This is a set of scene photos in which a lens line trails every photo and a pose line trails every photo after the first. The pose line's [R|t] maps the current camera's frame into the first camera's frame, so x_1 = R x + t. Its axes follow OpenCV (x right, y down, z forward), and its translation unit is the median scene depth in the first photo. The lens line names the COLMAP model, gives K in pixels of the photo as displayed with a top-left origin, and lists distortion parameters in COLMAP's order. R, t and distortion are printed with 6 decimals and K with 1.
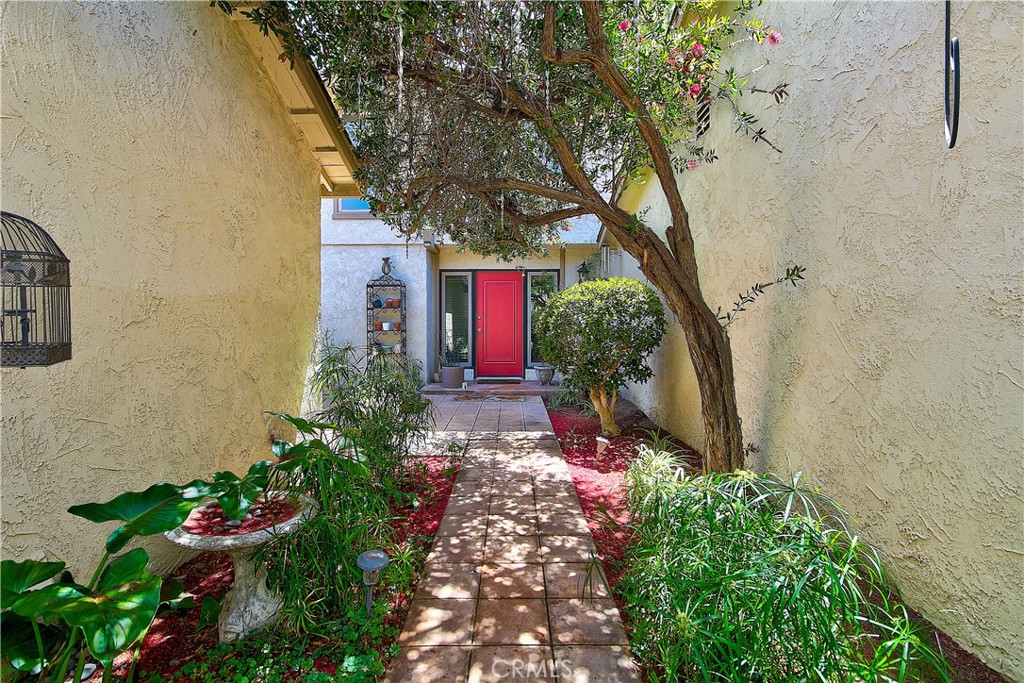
lens RADIAL K [[472.4, 0, 509.6], [0, 472.4, 336.0], [0, 0, 1]] dist [-0.002628, -0.011447]
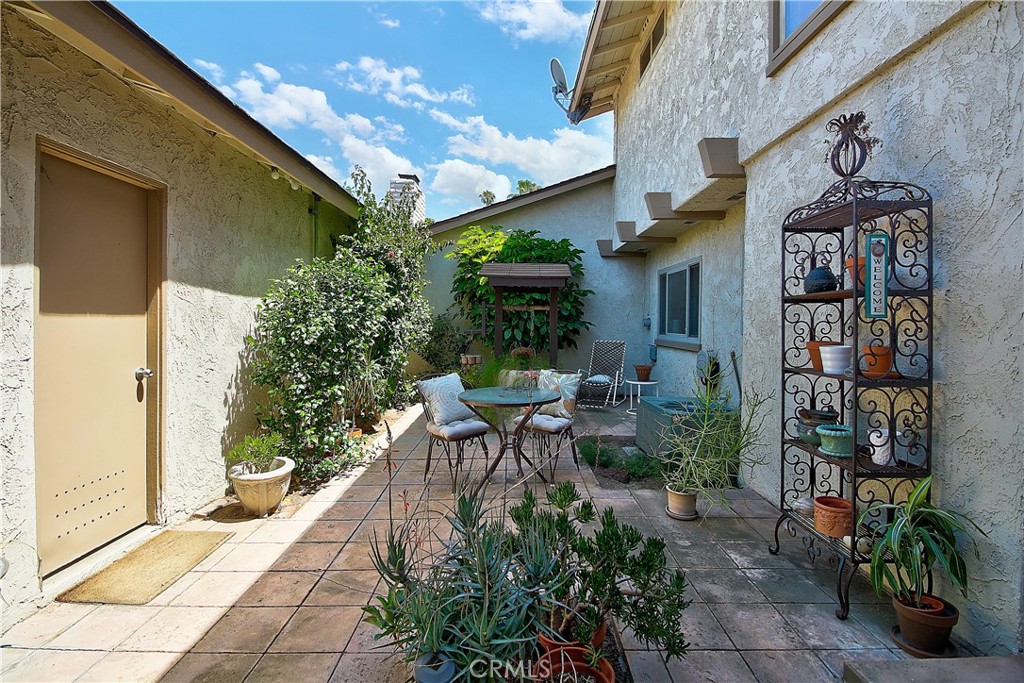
lens RADIAL K [[472.4, 0, 520.3], [0, 472.4, 326.7], [0, 0, 1]] dist [-0.002628, -0.011447]
pose [[0.012665, 0.014608, -0.999813, 0.021939], [-0.032230, 0.999380, 0.014193, -0.039902], [0.999400, 0.032044, 0.013128, 0.847863]]
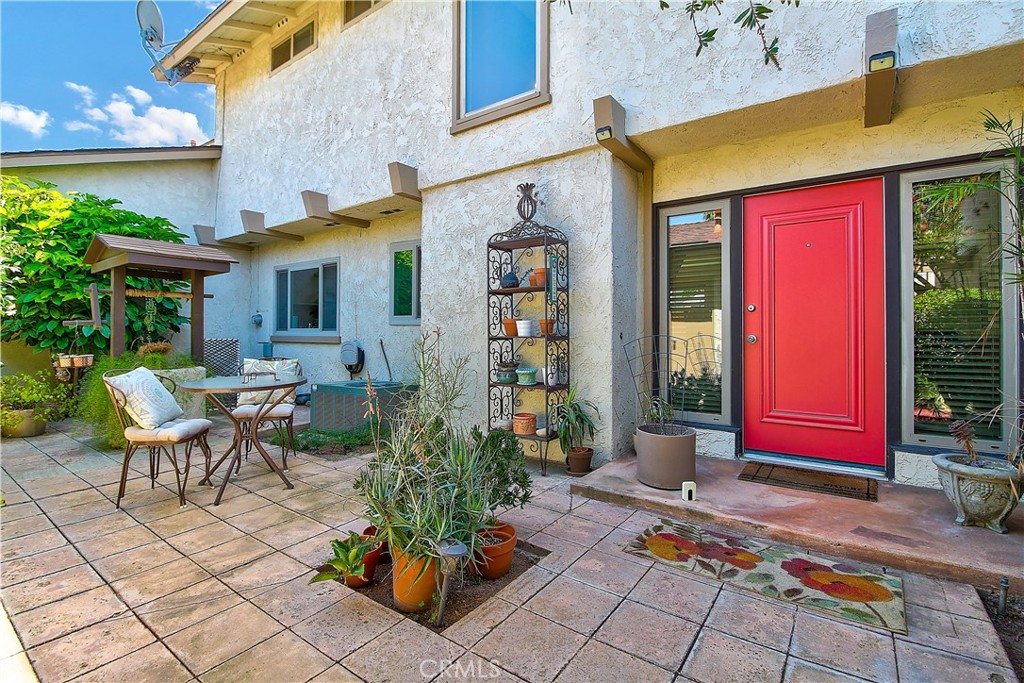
lens RADIAL K [[472.4, 0, 513.6], [0, 472.4, 326.0], [0, 0, 1]] dist [-0.002628, -0.011447]
pose [[0.816305, -0.003689, -0.577610, 0.004794], [-0.016394, 0.999429, -0.029553, -0.008693], [0.577389, 0.033594, 0.815778, 0.638687]]
